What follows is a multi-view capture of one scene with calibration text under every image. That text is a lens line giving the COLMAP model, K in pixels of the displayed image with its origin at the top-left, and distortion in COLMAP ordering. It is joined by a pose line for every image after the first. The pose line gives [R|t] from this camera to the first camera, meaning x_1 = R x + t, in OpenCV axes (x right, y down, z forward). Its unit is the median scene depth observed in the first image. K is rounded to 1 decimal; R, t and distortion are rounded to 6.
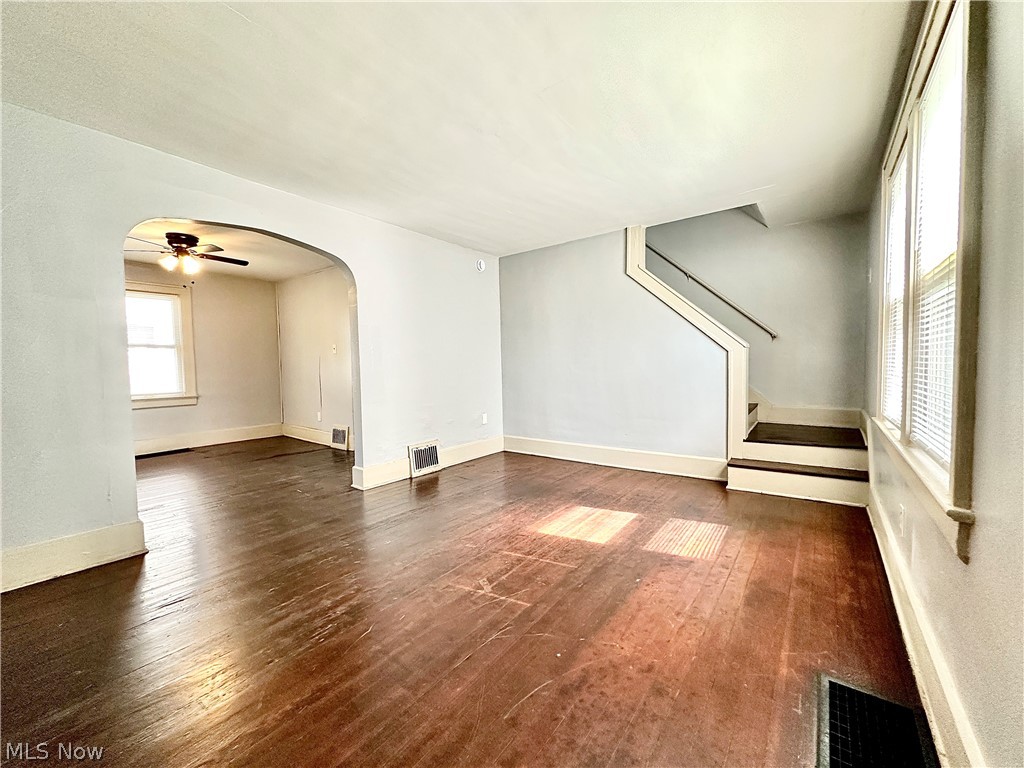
lens RADIAL K [[404.4, 0, 512.0], [0, 404.4, 384.0], [0, 0, 1]] dist [0.000615, -0.000133]
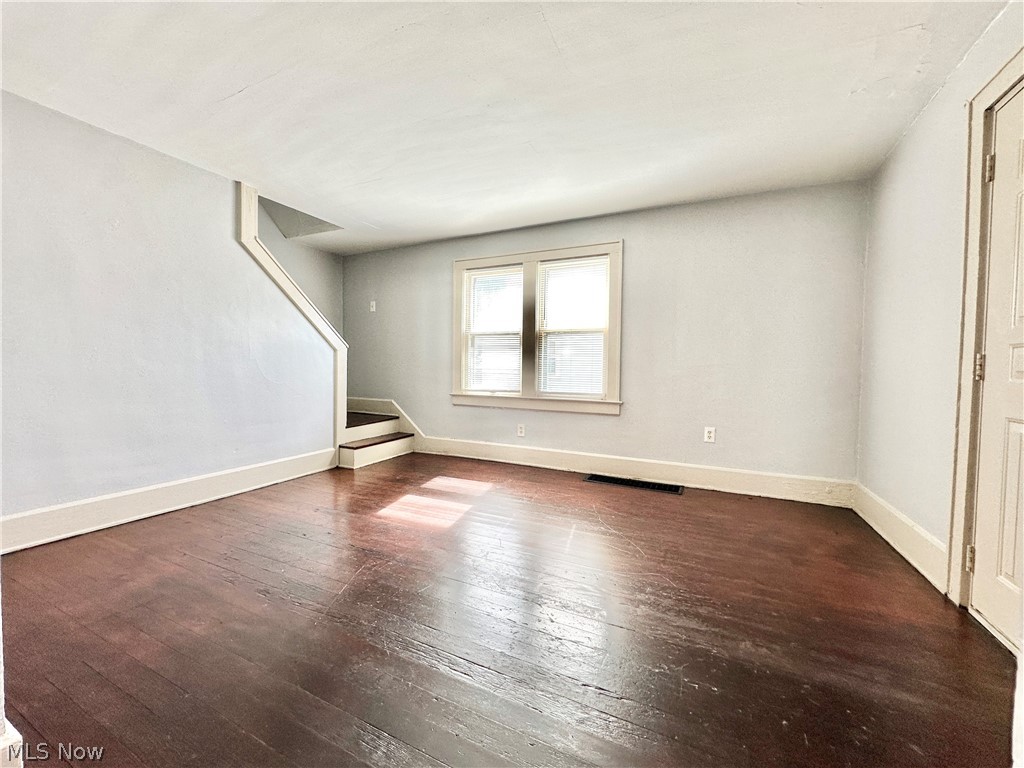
lens RADIAL K [[405.2, 0, 512.0], [0, 405.2, 384.0], [0, 0, 1]] dist [-0.026635, -0.000079]
pose [[-0.179568, -0.025015, 0.983428, -0.581525], [0.040125, 0.998658, 0.032729, -0.002551], [-0.982927, 0.045337, -0.178323, 0.644851]]
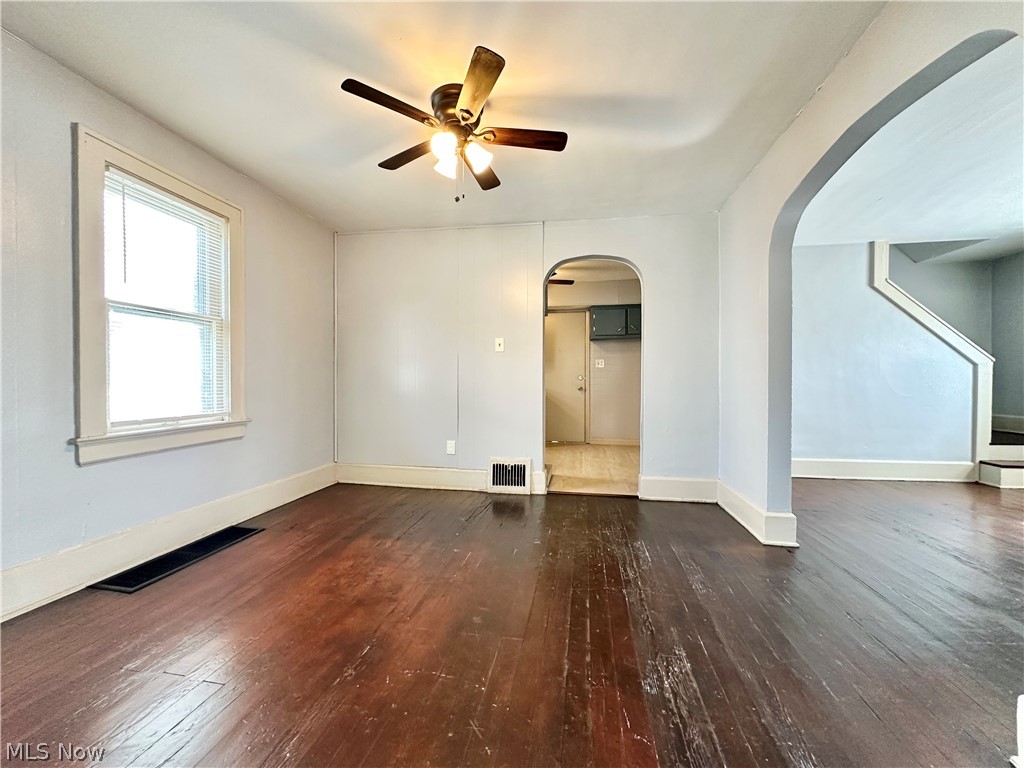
lens RADIAL K [[404.4, 0, 512.0], [0, 404.4, 384.0], [0, 0, 1]] dist [0.000615, -0.000133]
pose [[0.884447, 0.015991, 0.466367, -1.007378], [0.007211, 0.998825, -0.047923, 0.015365], [-0.466585, 0.045748, 0.883292, 0.544457]]
